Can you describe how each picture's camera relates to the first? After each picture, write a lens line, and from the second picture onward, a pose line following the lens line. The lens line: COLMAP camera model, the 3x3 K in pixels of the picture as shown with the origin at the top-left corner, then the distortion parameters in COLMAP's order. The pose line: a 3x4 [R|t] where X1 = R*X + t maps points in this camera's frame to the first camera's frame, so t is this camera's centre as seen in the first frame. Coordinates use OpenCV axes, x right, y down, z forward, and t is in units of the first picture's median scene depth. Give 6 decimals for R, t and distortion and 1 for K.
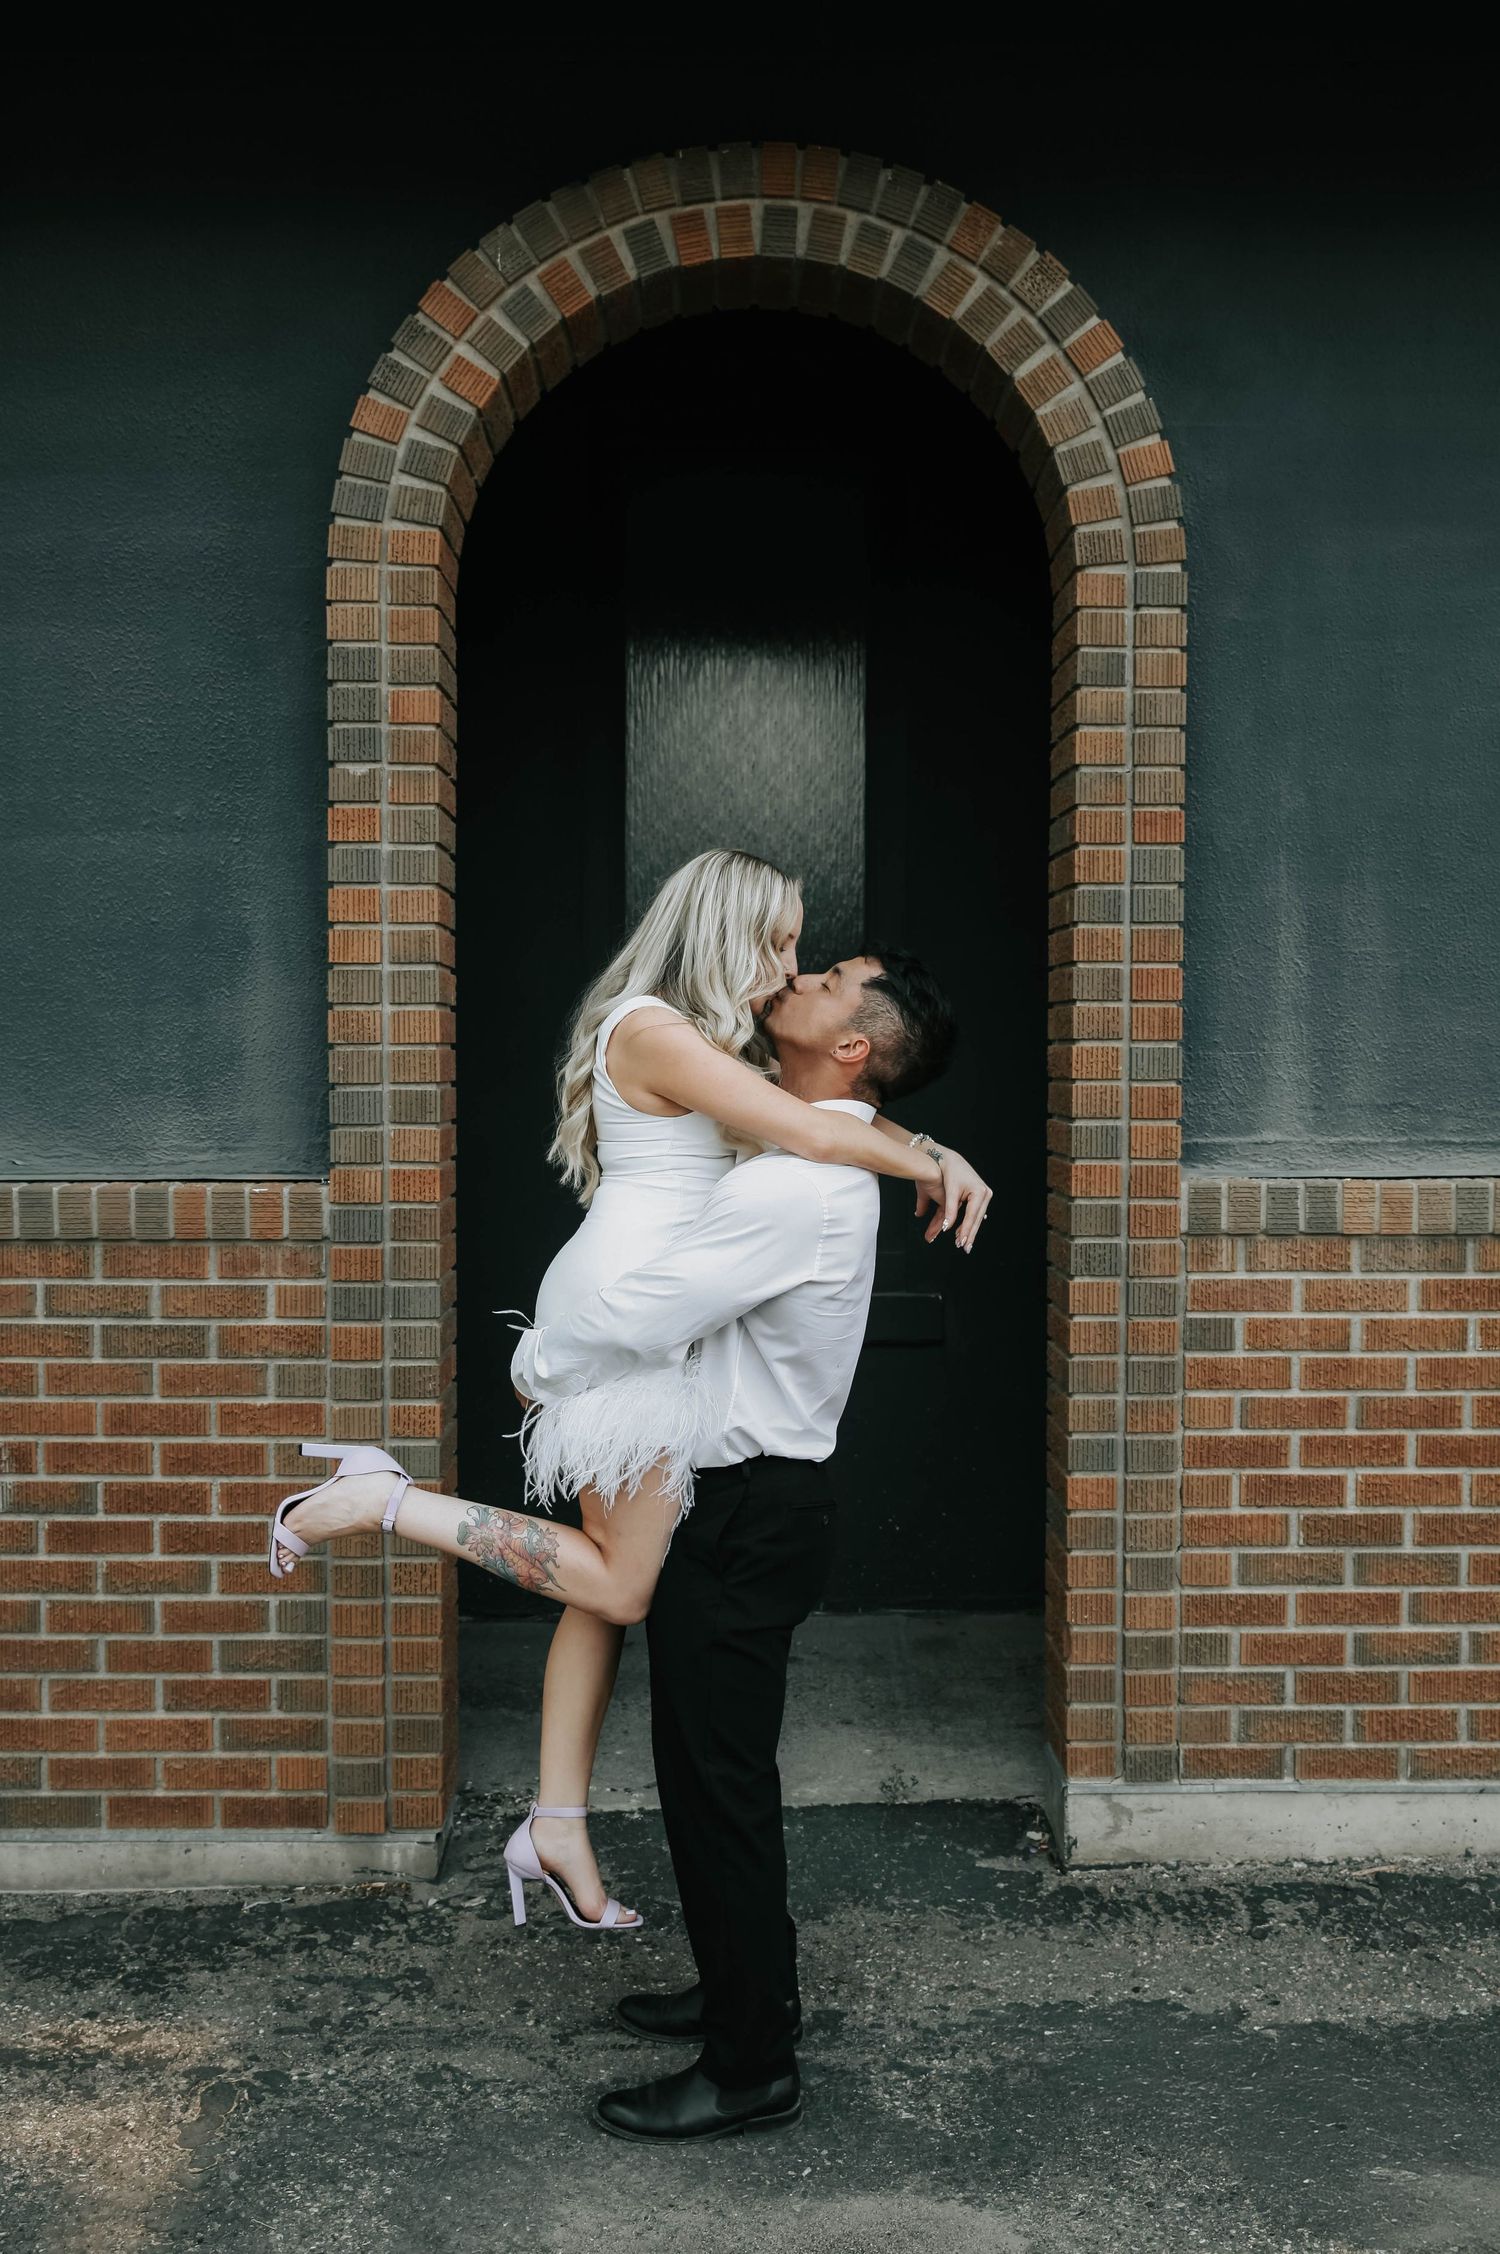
lens RADIAL K [[1926.7, 0, 743.0], [0, 1926.7, 1147.3], [0, 0, 1]] dist [-0.057903, 0.111787]
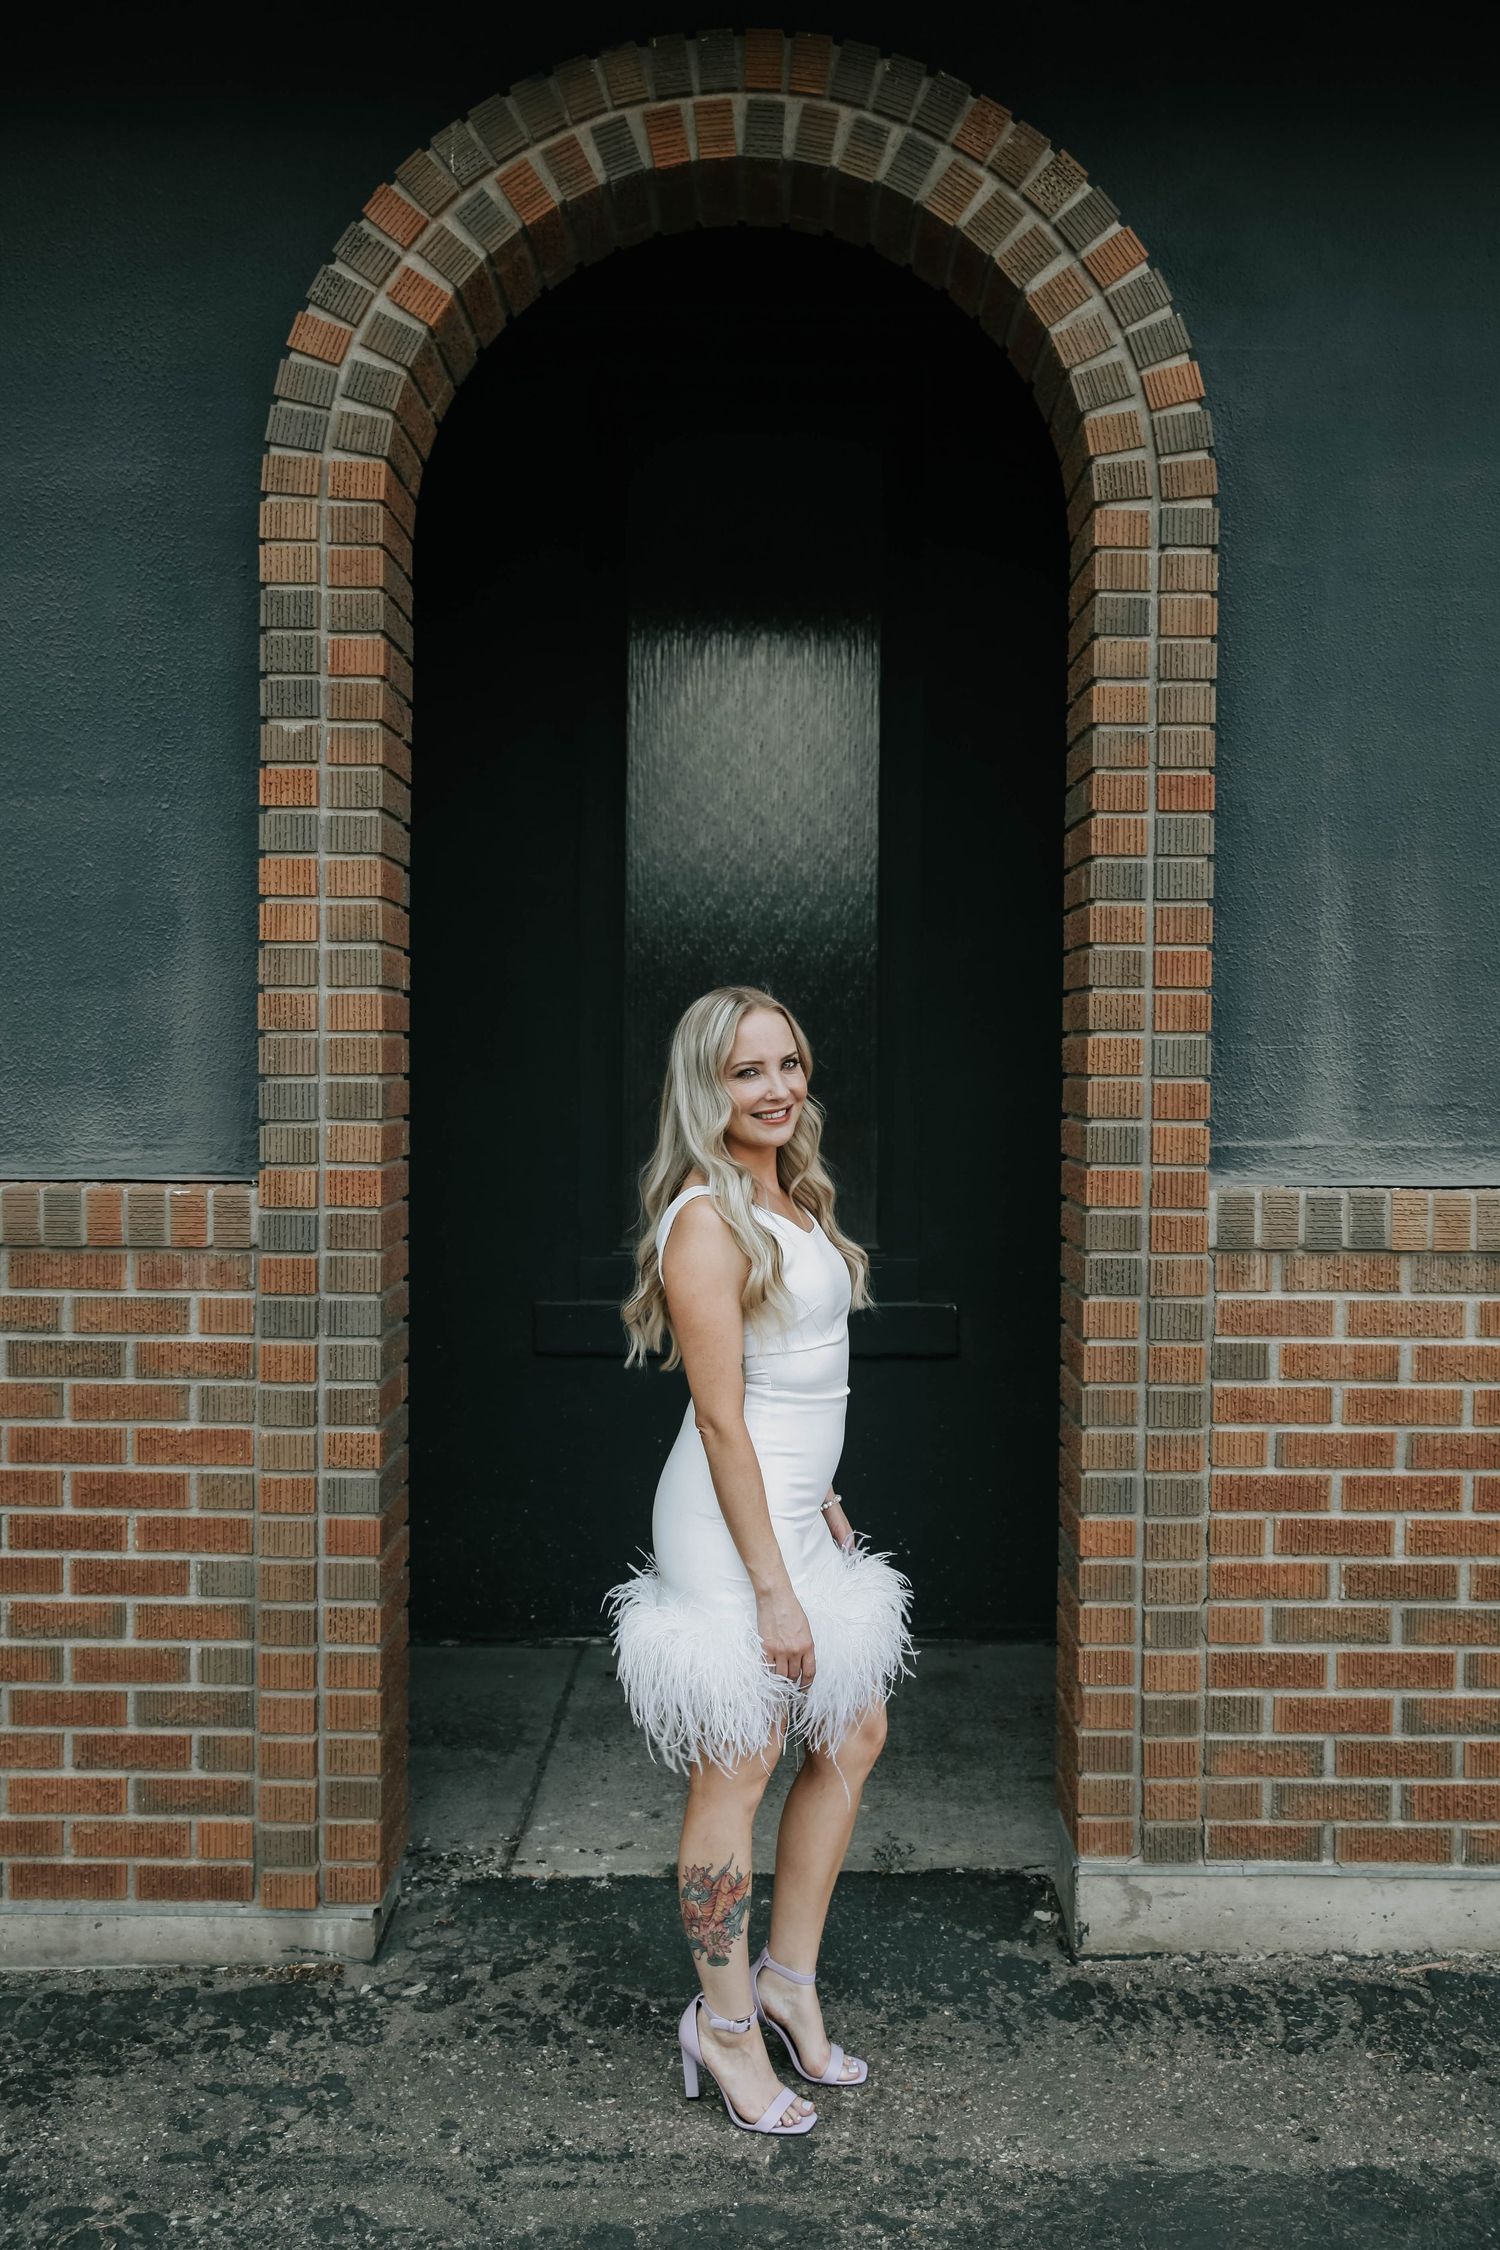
lens RADIAL K [[1870.8, 0, 754.5], [0, 1870.8, 1125.5], [0, 0, 1]] dist [-0.059845, 0.107058]
pose [[0.999800, 0.006657, -0.018850, 0.032913], [-0.006865, 0.999916, -0.010997, -0.001202], [0.018775, 0.011124, 0.999762, 0.129821]]
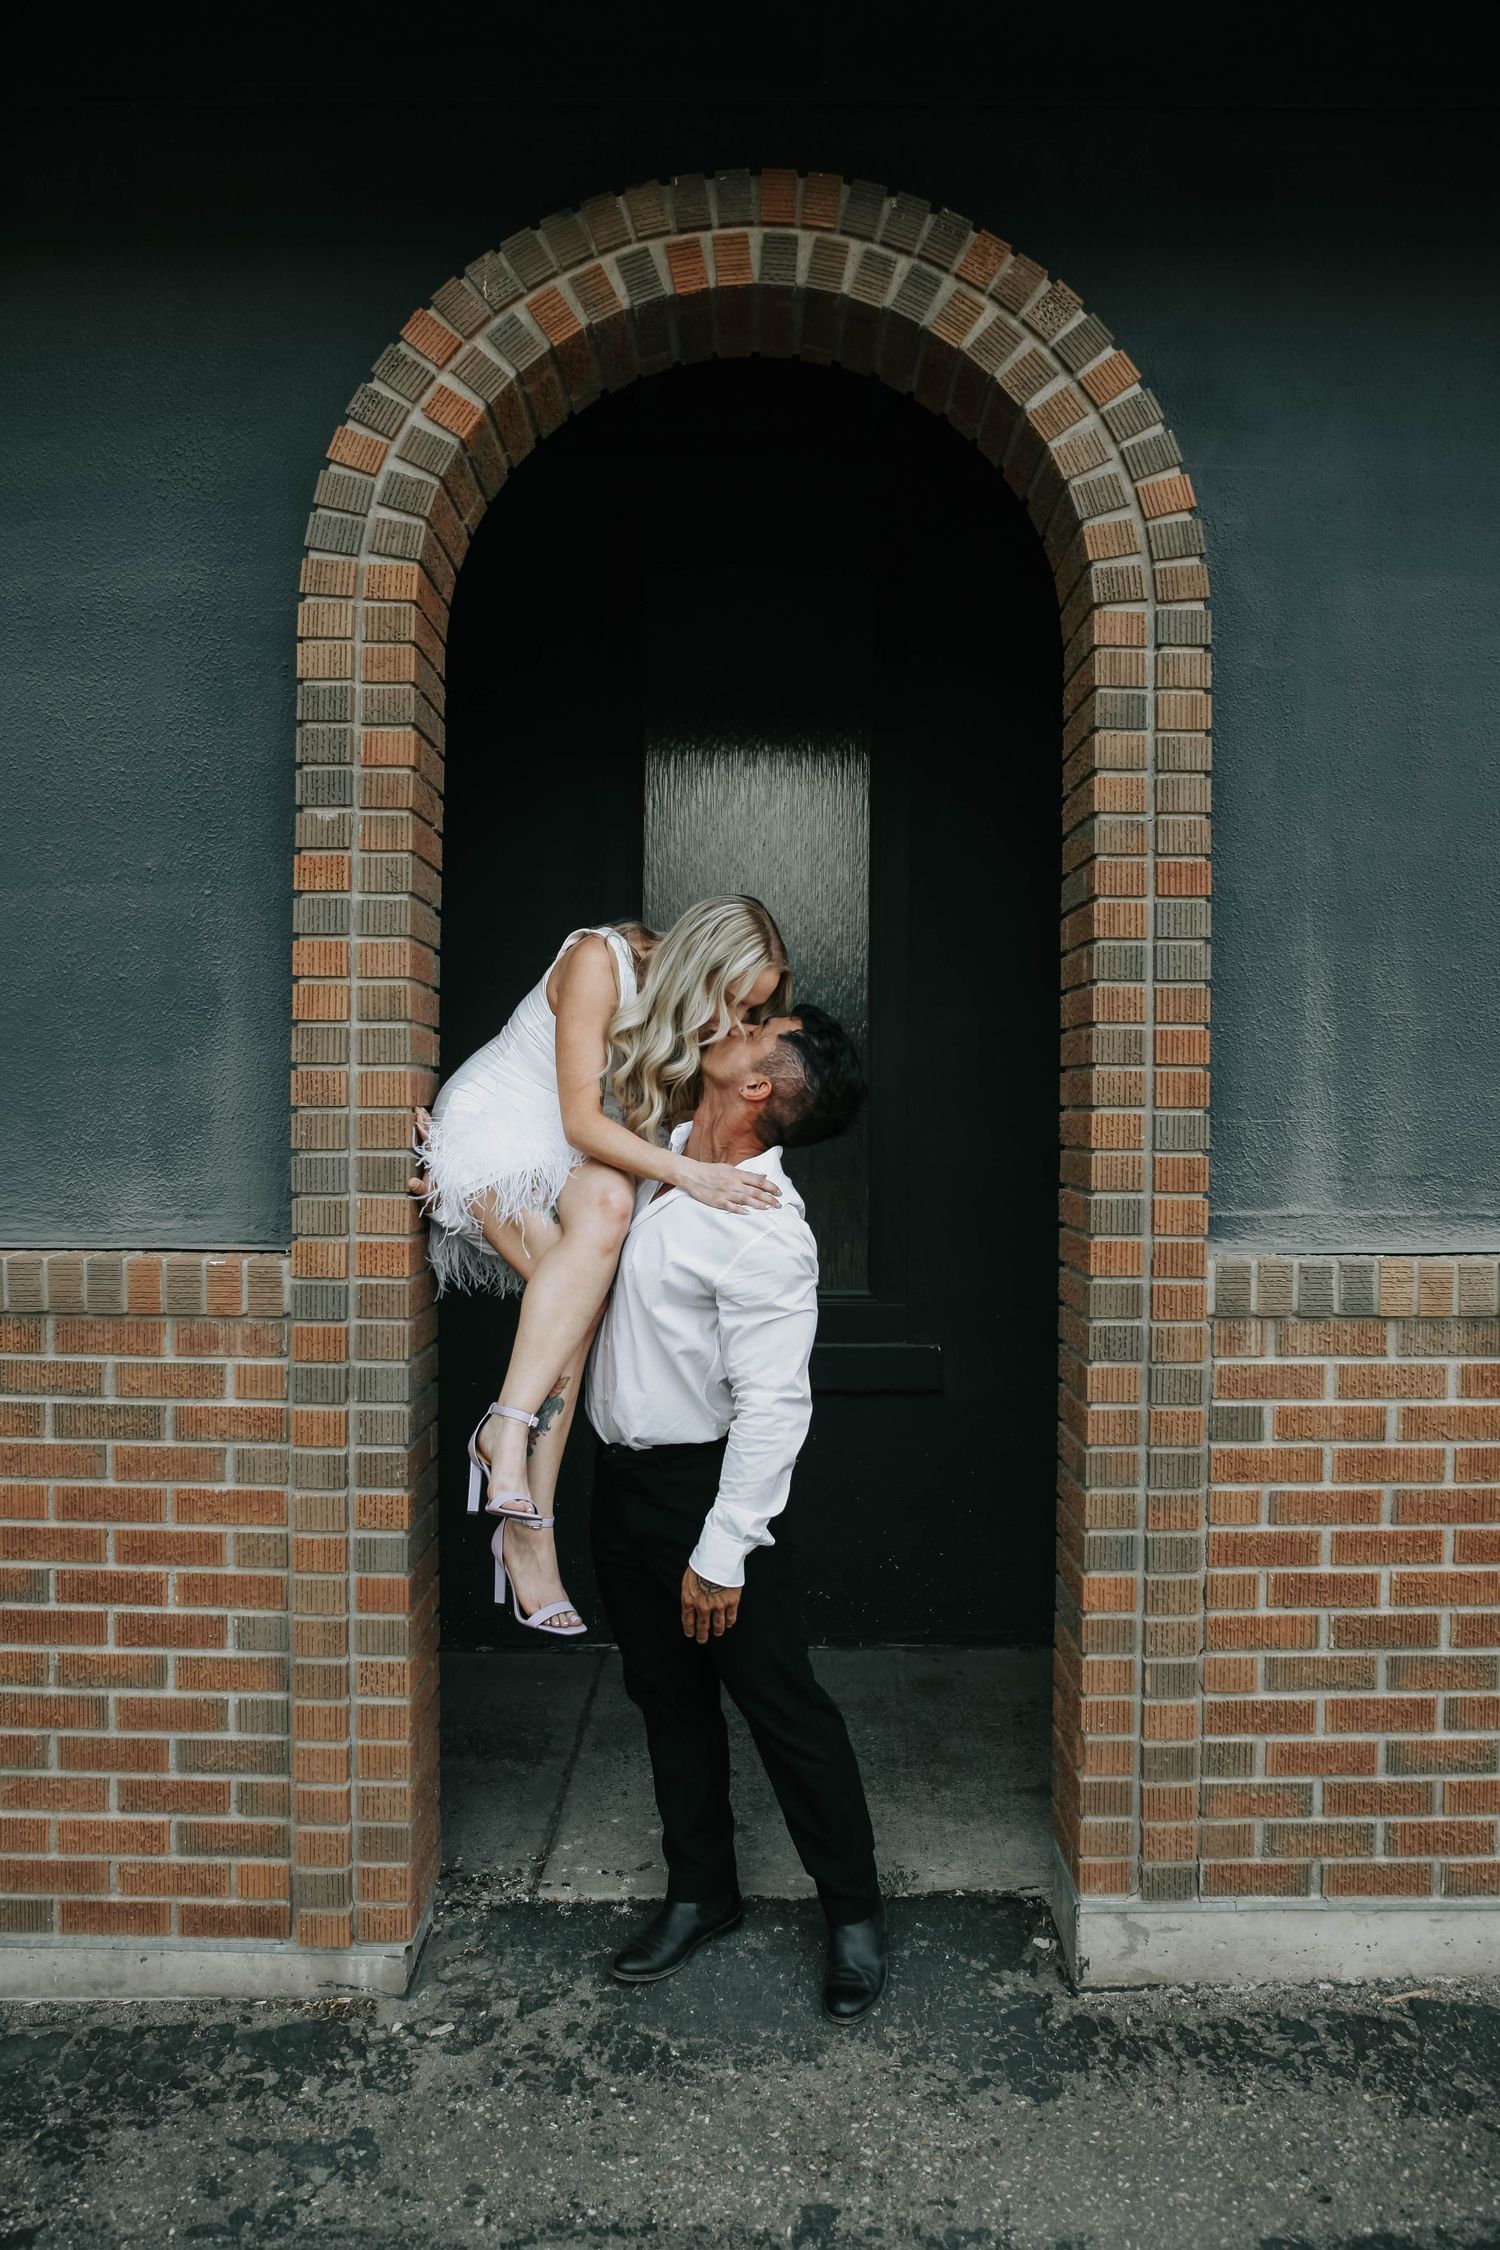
lens RADIAL K [[1529.5, 0, 753.9], [0, 1529.5, 1133.3], [0, 0, 1]] dist [-0.110909, 0.085961]
pose [[0.999909, 0.005726, -0.012204, 0.017481], [-0.006128, 0.999432, -0.033137, -0.017510], [0.012008, 0.033209, 0.999376, 0.264481]]
